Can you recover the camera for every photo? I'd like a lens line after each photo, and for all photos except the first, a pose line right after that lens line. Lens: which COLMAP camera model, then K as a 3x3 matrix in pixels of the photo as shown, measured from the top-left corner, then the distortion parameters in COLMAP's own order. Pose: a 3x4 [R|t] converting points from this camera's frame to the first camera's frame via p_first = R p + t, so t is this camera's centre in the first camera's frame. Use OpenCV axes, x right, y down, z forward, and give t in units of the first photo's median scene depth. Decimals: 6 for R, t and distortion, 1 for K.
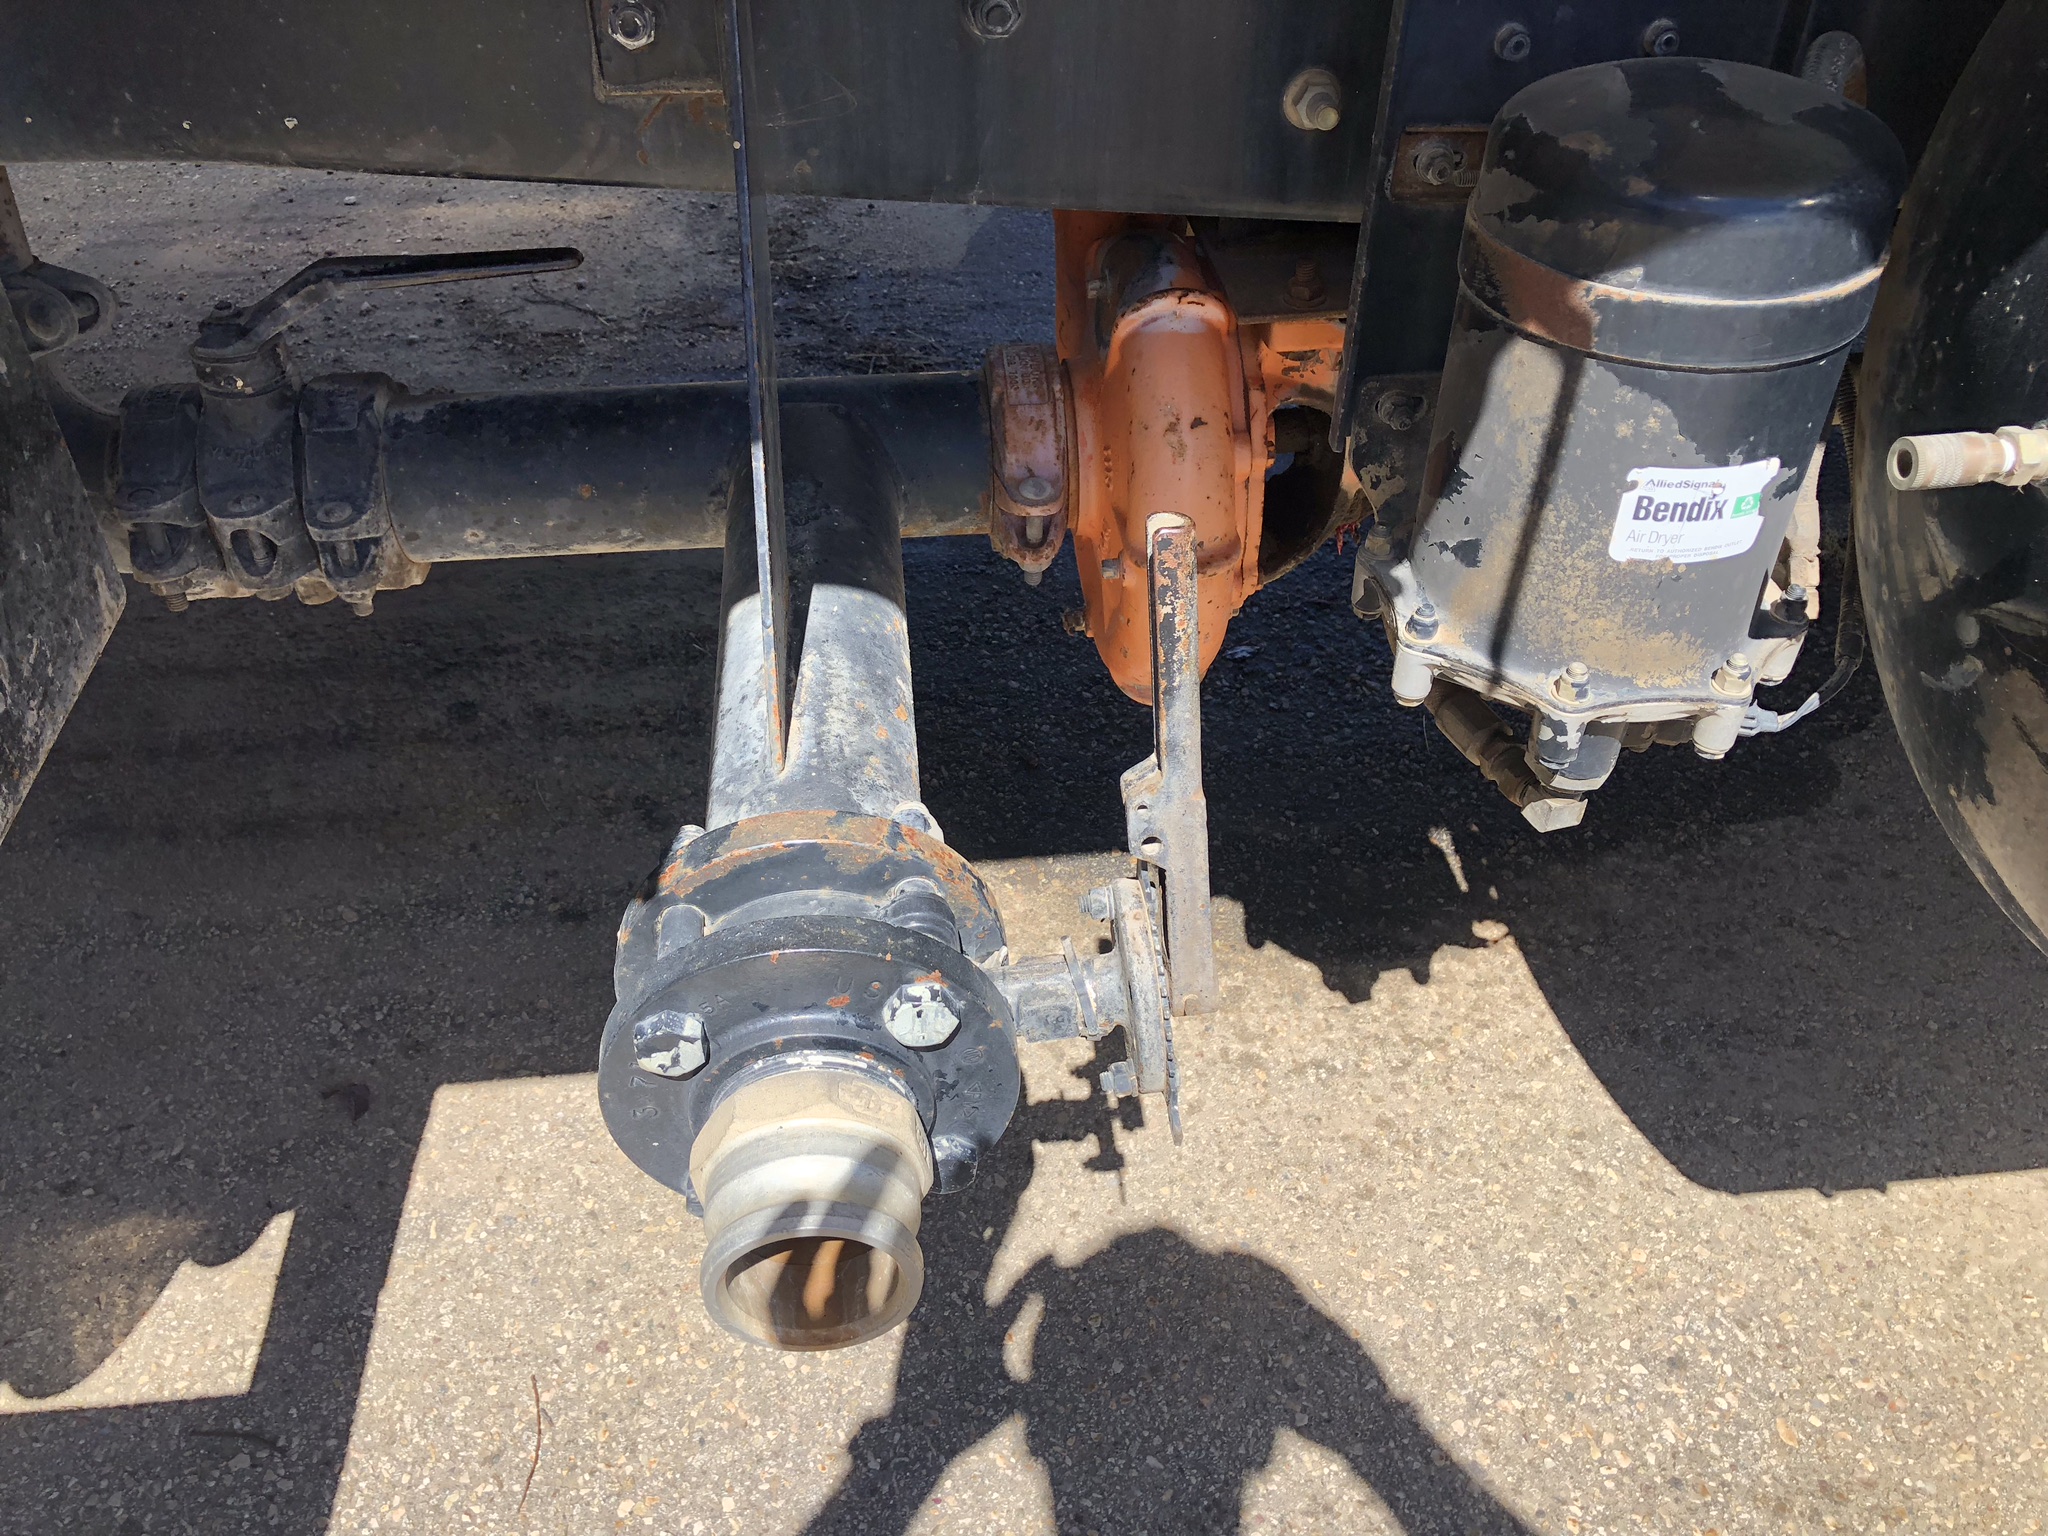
lens RADIAL K [[1679.2, 0, 1018.5], [0, 1679.2, 764.4], [0, 0, 1]] dist [0.022950, -0.006997]
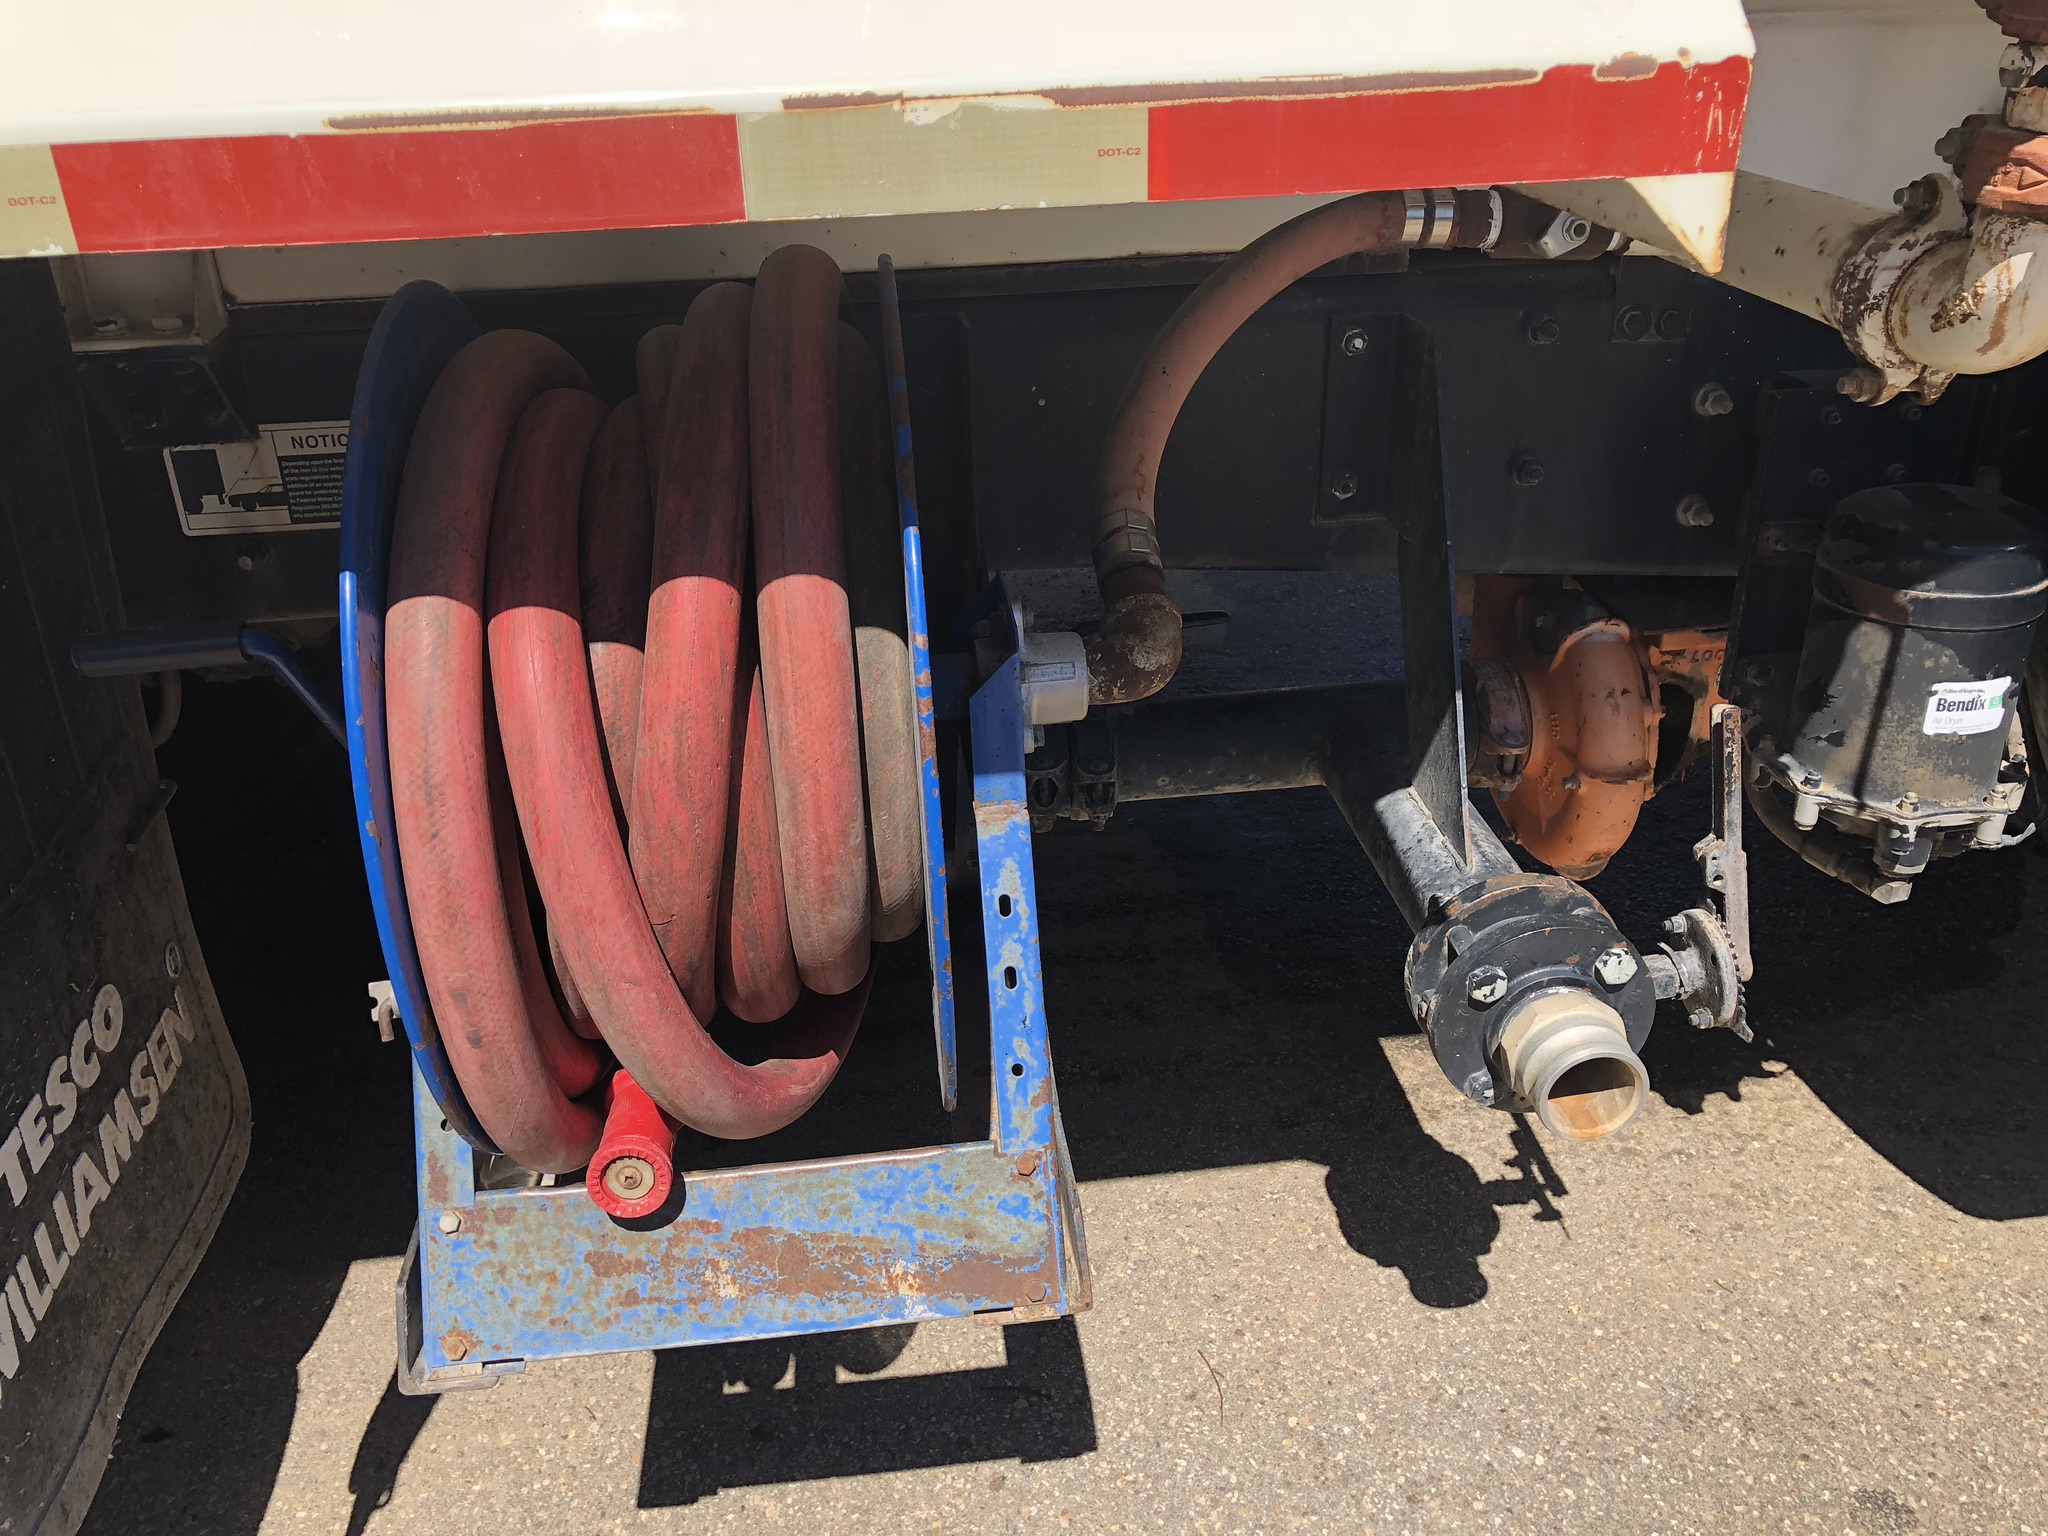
lens RADIAL K [[1679.2, 0, 1027.4], [0, 1679.2, 768.5], [0, 0, 1]] dist [0.022950, -0.006997]
pose [[0.999328, -0.036203, -0.005760, -0.428538], [0.033955, 0.973368, -0.226721, 0.207177], [0.013815, 0.226373, 0.973943, -0.561599]]
